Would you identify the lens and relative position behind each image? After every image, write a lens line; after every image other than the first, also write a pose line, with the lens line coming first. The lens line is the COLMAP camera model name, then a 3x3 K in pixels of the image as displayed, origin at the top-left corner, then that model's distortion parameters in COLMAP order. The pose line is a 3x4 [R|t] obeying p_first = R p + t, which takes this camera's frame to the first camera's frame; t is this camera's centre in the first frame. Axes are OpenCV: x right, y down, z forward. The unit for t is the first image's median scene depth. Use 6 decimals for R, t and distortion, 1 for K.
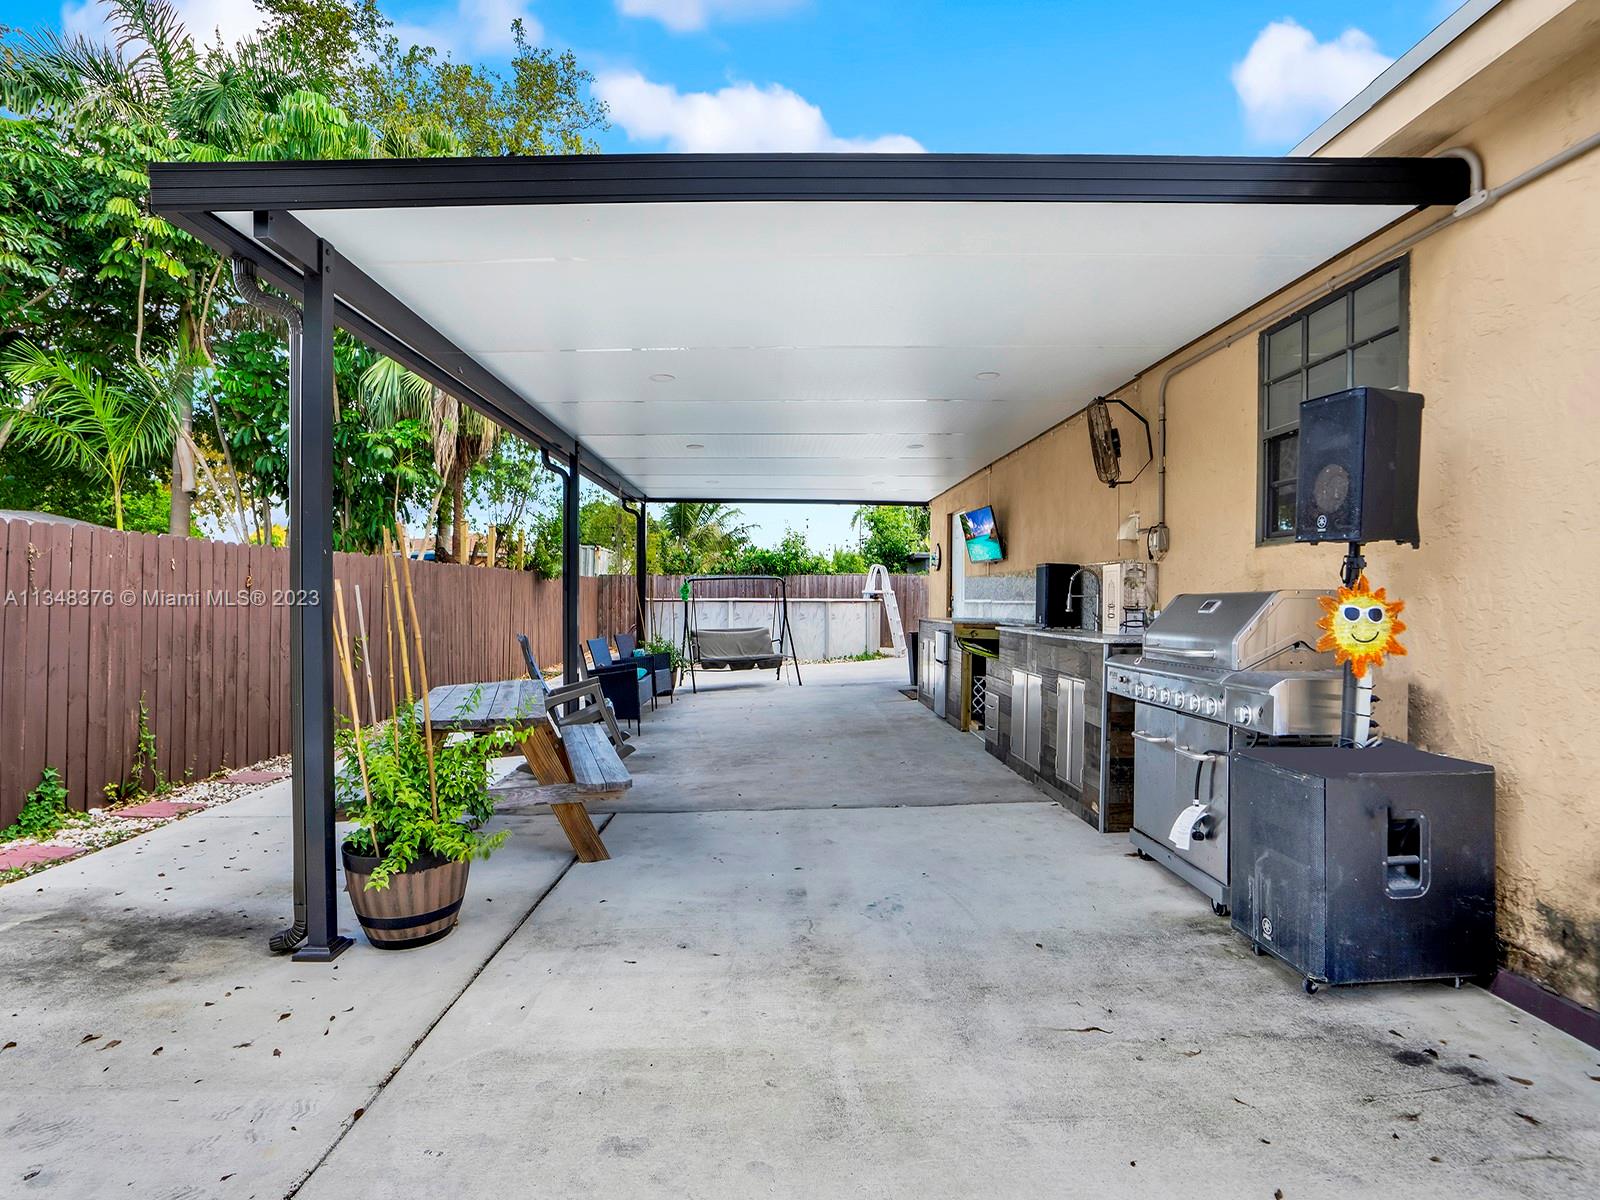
lens RADIAL K [[775.7, 0, 773.1], [0, 775.7, 618.2], [0, 0, 1]] dist [-0.035929, 0.013379]
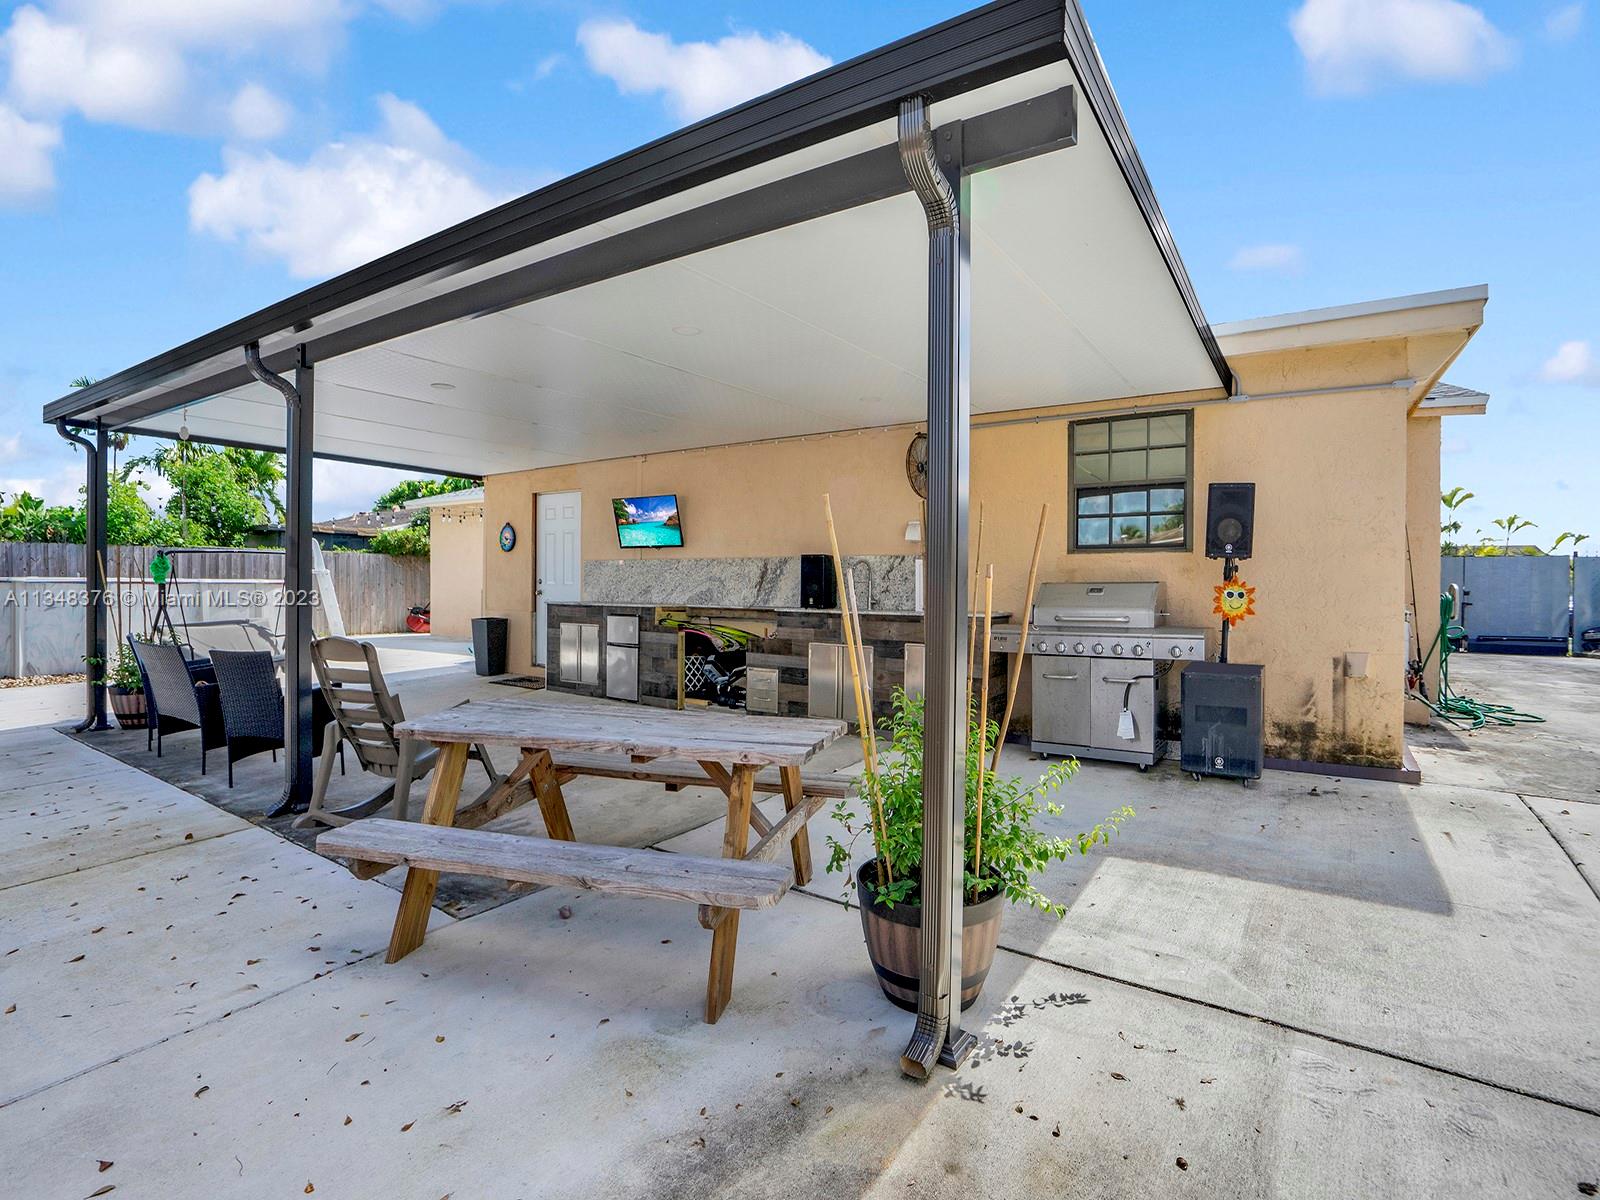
lens RADIAL K [[783.1, 0, 800.0], [0, 783.1, 600.0], [0, 0, 1]] dist [-0.010960, 0.001101]
pose [[0.559527, -0.014105, 0.828692, -1.239408], [0.013806, 0.999875, 0.007697, -0.018403], [-0.828697, 0.007134, 0.559652, 0.636328]]
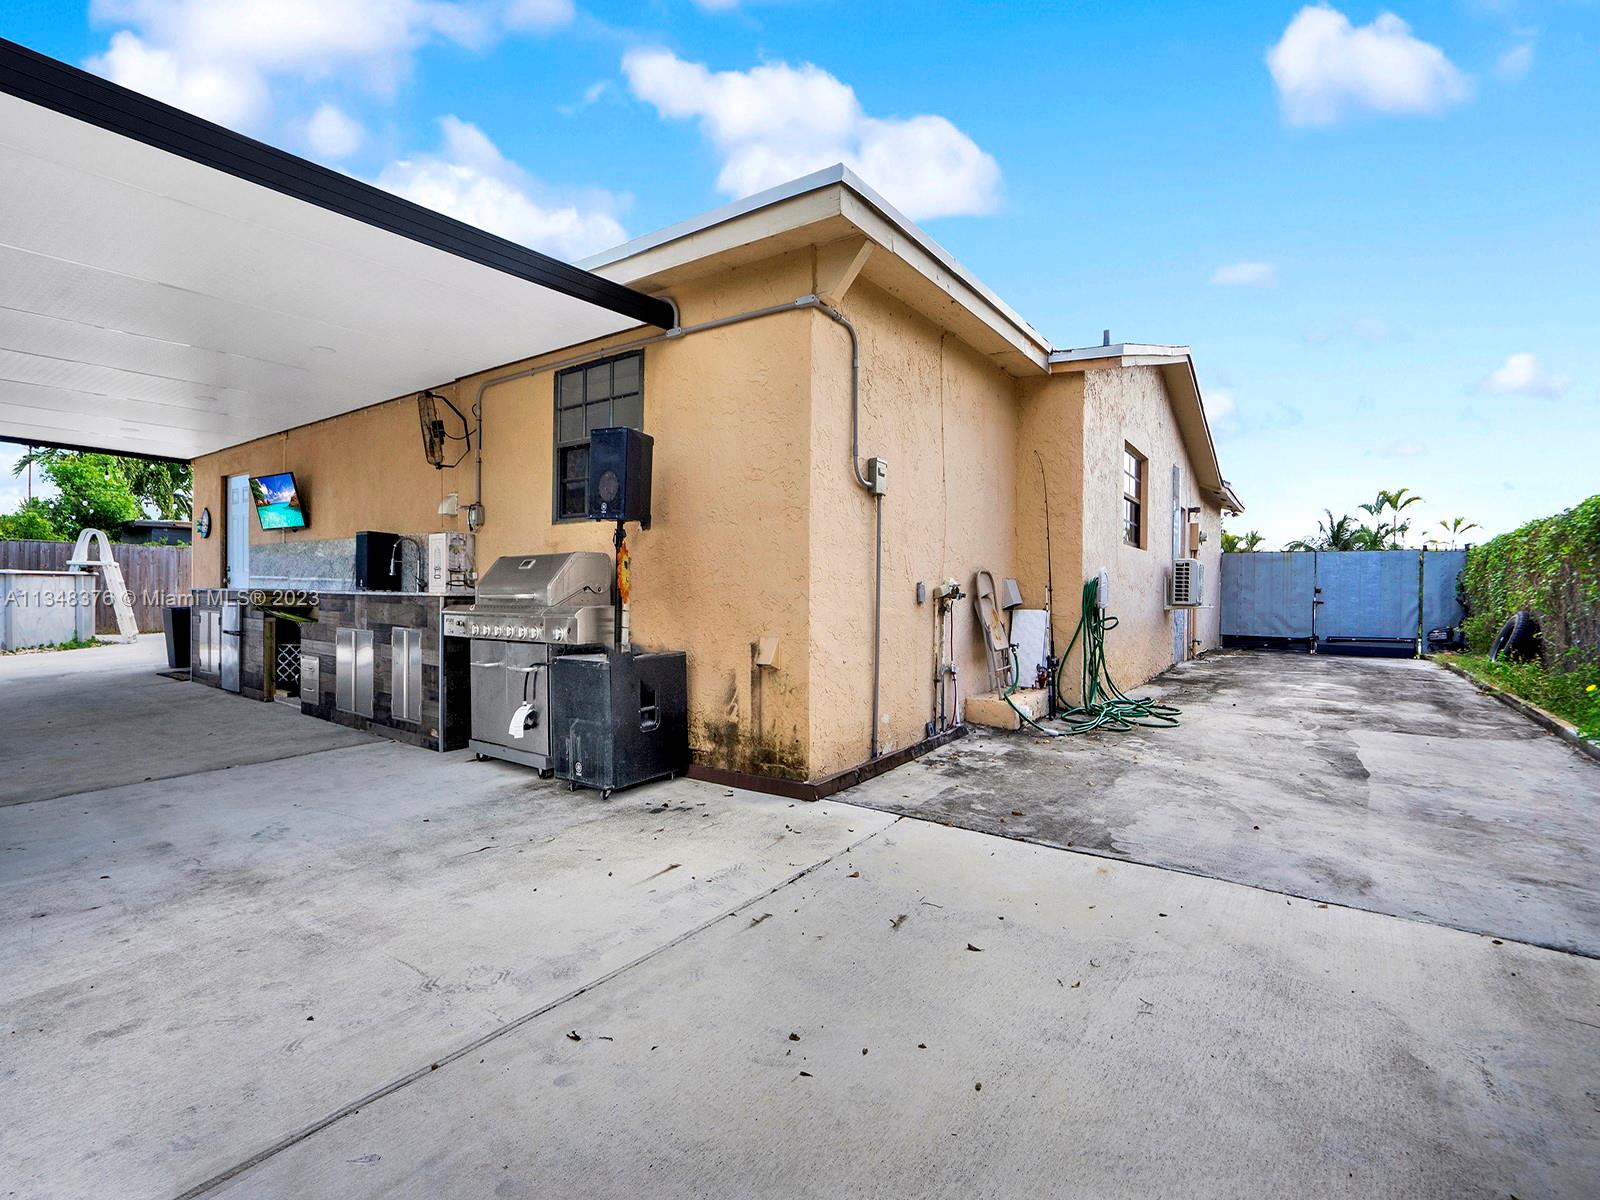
lens RADIAL K [[773.9, 0, 800.0], [0, 773.9, 600.0], [0, 0, 1]] dist [-0.062519, 0.028417]
pose [[0.595417, -0.003994, 0.803407, -0.266093], [0.008720, 0.999961, -0.001491, 0.059660], [-0.803369, 0.007894, 0.595429, -0.227733]]
